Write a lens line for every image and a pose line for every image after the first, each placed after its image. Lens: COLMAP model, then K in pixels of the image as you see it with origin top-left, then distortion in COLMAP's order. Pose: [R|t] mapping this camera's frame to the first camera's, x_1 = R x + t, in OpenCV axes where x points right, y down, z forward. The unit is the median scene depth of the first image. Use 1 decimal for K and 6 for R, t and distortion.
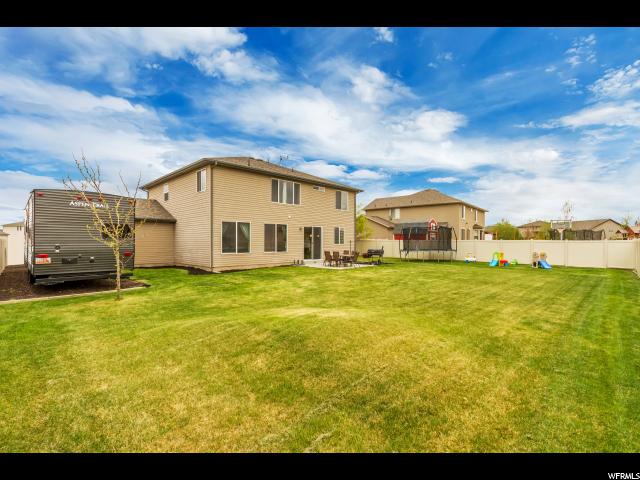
lens RADIAL K [[300.0, 0, 320.0], [0, 300.0, 240.0], [0, 0, 1]] dist [0.000692, 0.000036]
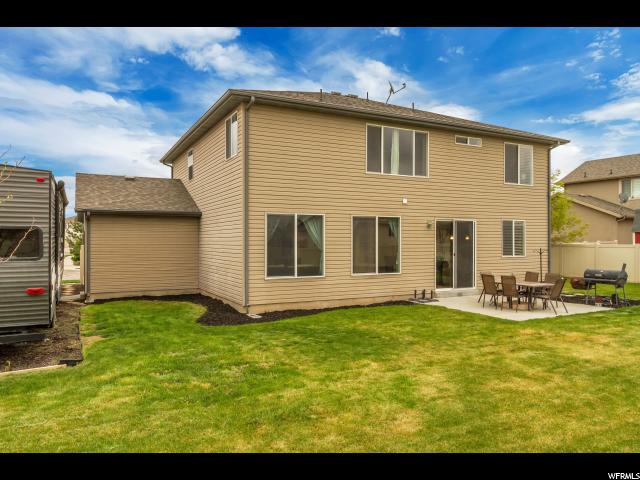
lens RADIAL K [[466.5, 0, 320.0], [0, 466.5, 240.0], [0, 0, 1]] dist [0.001114, 0.001611]
pose [[0.951534, -0.003433, -0.307524, -0.000189], [0.004332, 0.999988, 0.002242, -0.016499], [0.307512, -0.003466, 0.951538, 0.233663]]
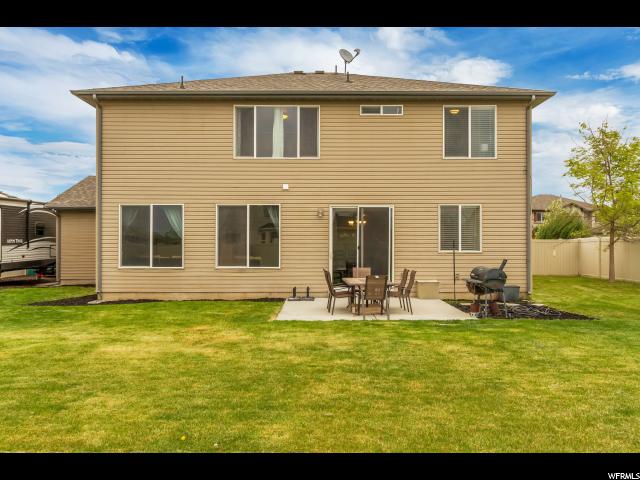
lens RADIAL K [[523.6, 0, 320.0], [0, 523.6, 240.0], [0, 0, 1]] dist [0.004135, 0.000608]
pose [[0.708941, -0.004080, -0.705256, 0.467171], [0.004206, 0.999990, -0.001557, 0.000971], [0.705255, -0.001862, 0.708951, 0.496272]]
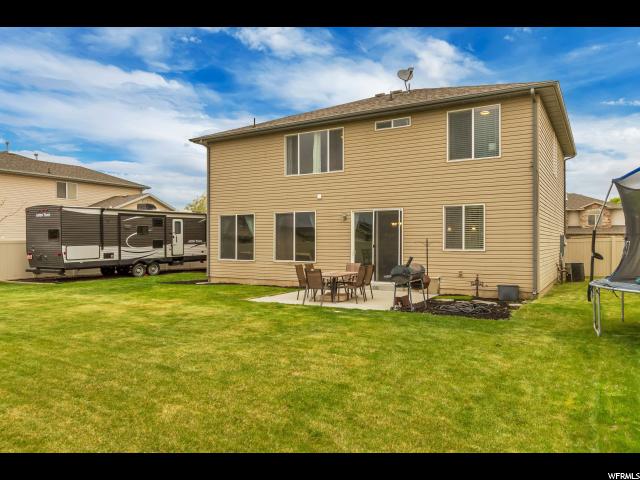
lens RADIAL K [[466.5, 0, 320.0], [0, 466.5, 240.0], [0, 0, 1]] dist [0.001114, 0.001611]
pose [[0.241413, -0.007237, -0.970395, 0.703283], [0.005649, 0.999966, -0.006052, 0.005060], [0.970406, -0.004021, 0.241446, 0.798692]]
